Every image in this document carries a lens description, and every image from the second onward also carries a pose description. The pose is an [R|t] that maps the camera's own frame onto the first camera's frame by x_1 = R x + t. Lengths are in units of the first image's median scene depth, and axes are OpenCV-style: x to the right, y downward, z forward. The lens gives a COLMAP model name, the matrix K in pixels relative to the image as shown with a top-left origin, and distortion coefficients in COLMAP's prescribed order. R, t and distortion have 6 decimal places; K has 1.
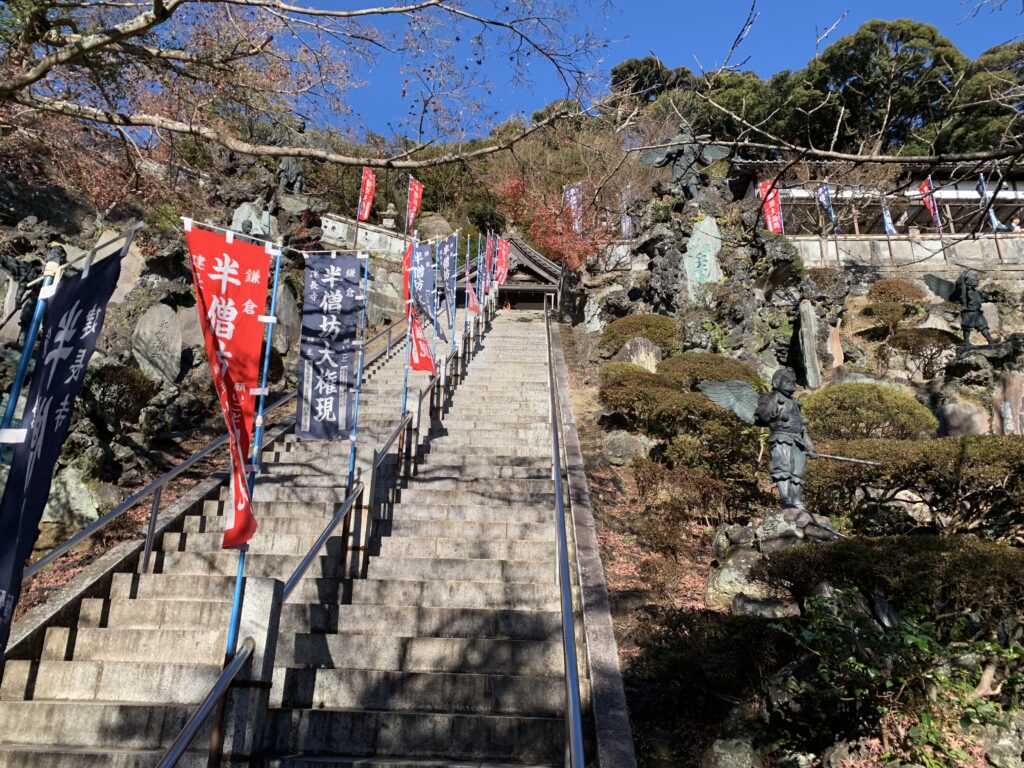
lens RADIAL K [[763.9, 0, 512.0], [0, 763.9, 384.0], [0, 0, 1]] dist [0.000787, -0.006236]
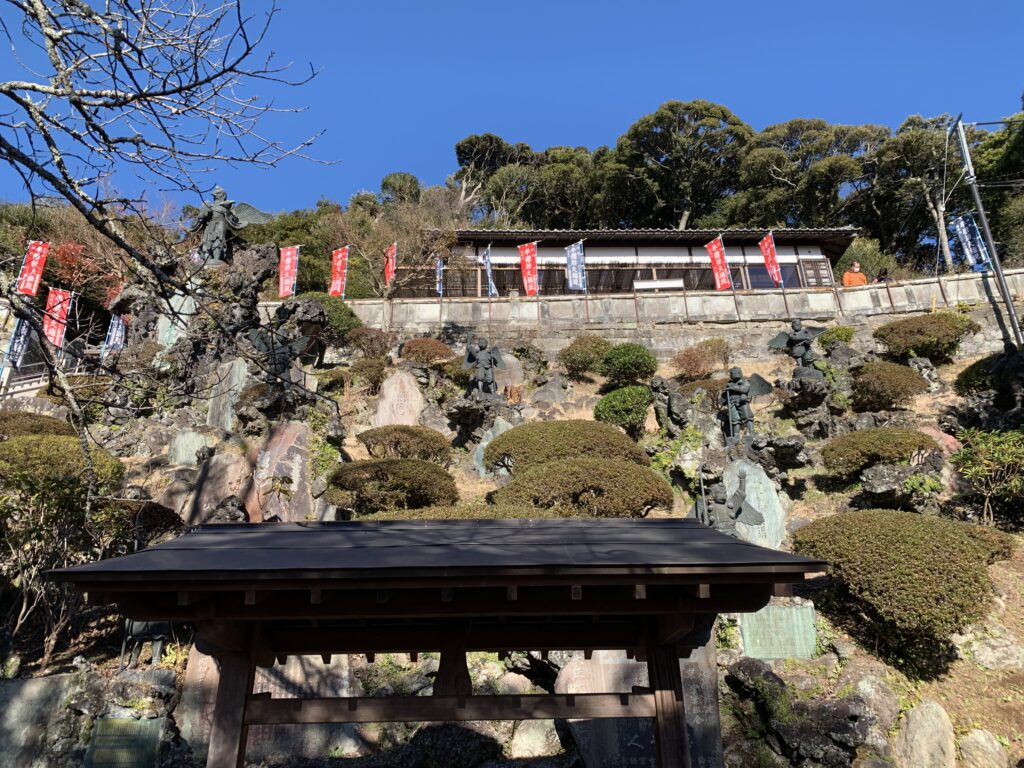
lens RADIAL K [[770.2, 0, 512.0], [0, 770.2, 384.0], [0, 0, 1]] dist [0.002088, -0.003725]
pose [[0.997595, -0.014460, 0.067789, 0.204340], [0.020607, 0.995649, -0.090881, 0.007686], [-0.066180, 0.092060, 0.993552, -0.011294]]
